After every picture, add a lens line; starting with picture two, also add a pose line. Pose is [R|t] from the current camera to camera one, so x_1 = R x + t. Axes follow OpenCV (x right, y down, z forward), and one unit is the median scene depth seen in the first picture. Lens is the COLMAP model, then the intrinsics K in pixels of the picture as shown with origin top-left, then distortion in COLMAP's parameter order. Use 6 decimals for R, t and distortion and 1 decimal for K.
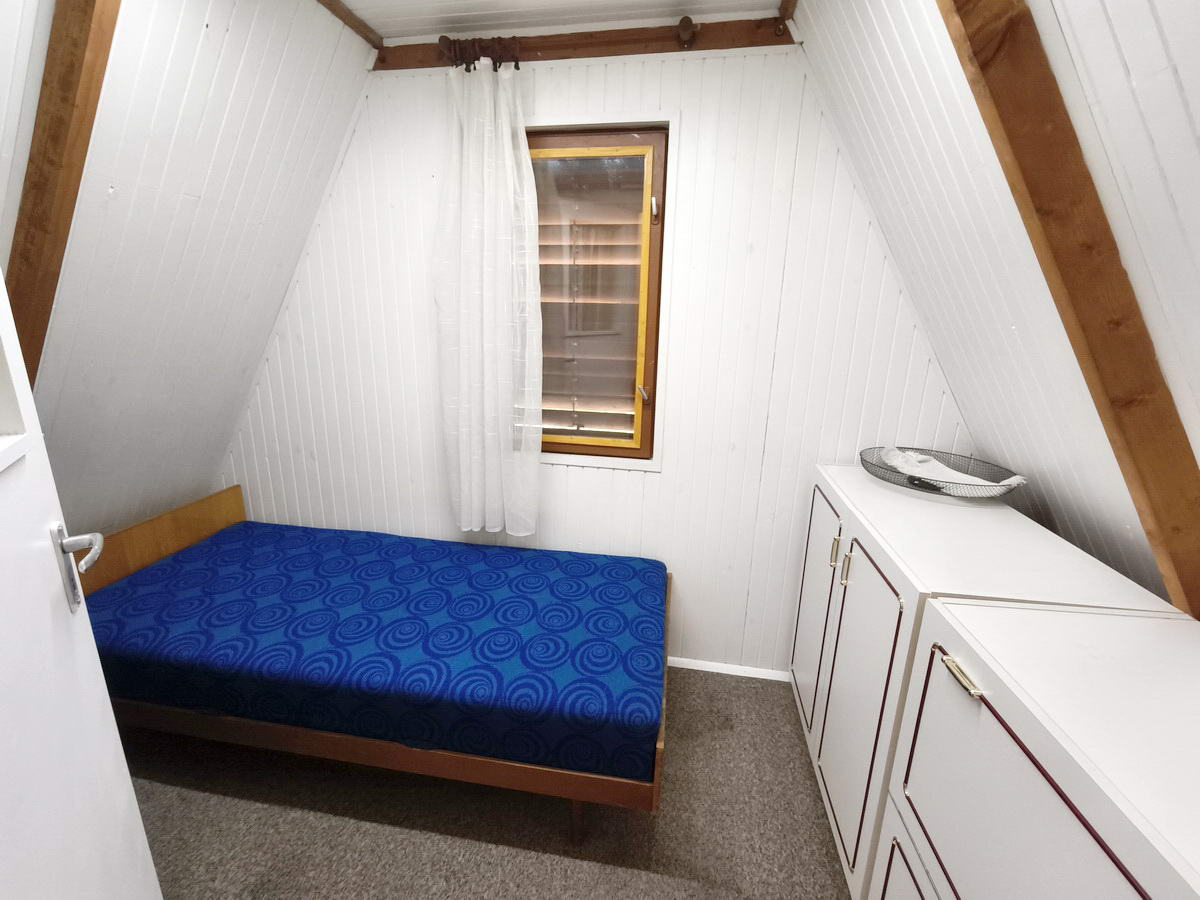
lens RADIAL K [[556.7, 0, 598.7], [0, 556.7, 452.0], [0, 0, 1]] dist [-0.000744, 0.000059]
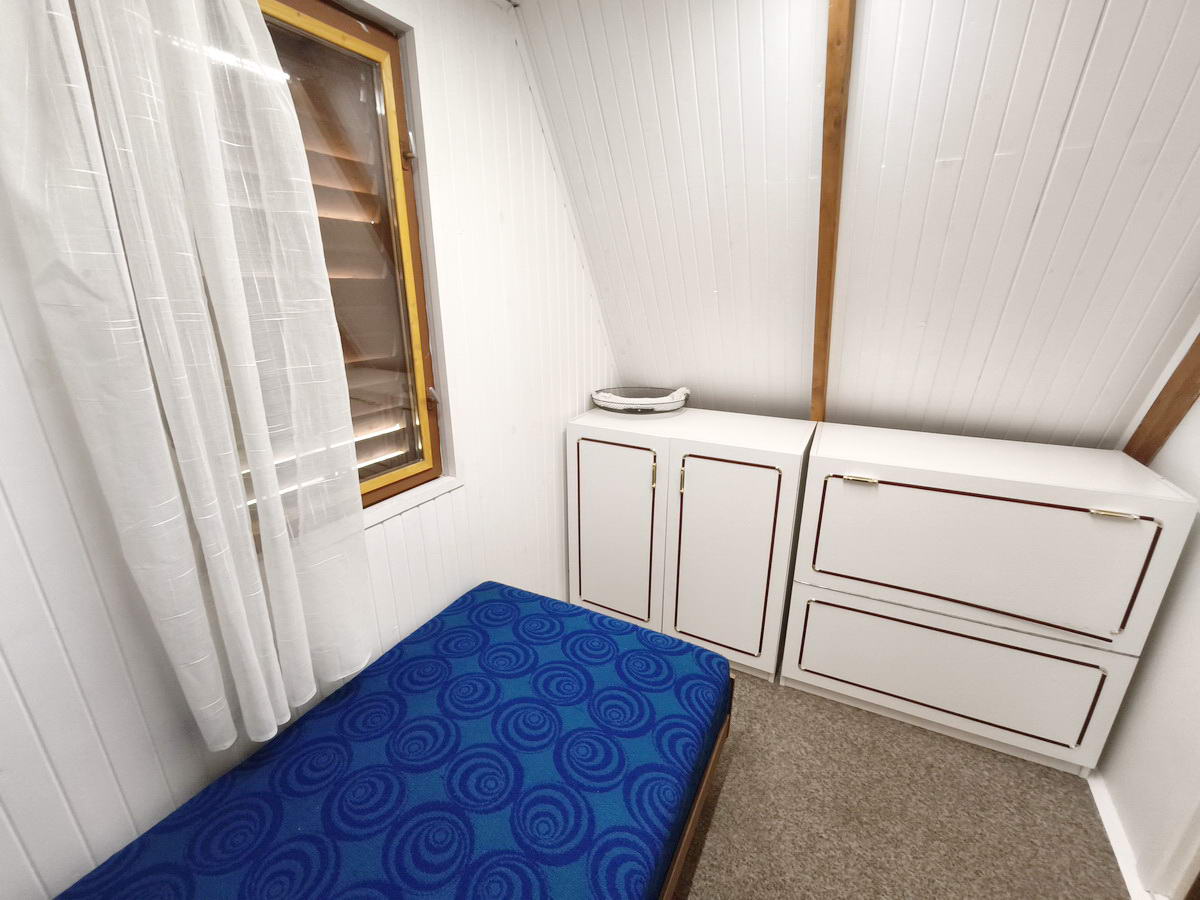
lens RADIAL K [[518.6, 0, 600.1], [0, 518.6, 451.6], [0, 0, 1]] dist [0.002626, 0.000255]
pose [[0.298997, -0.312106, 0.901771, -0.684125], [0.259399, 0.935999, 0.237945, -0.189458], [-0.918321, 0.162774, 0.360821, 0.701219]]
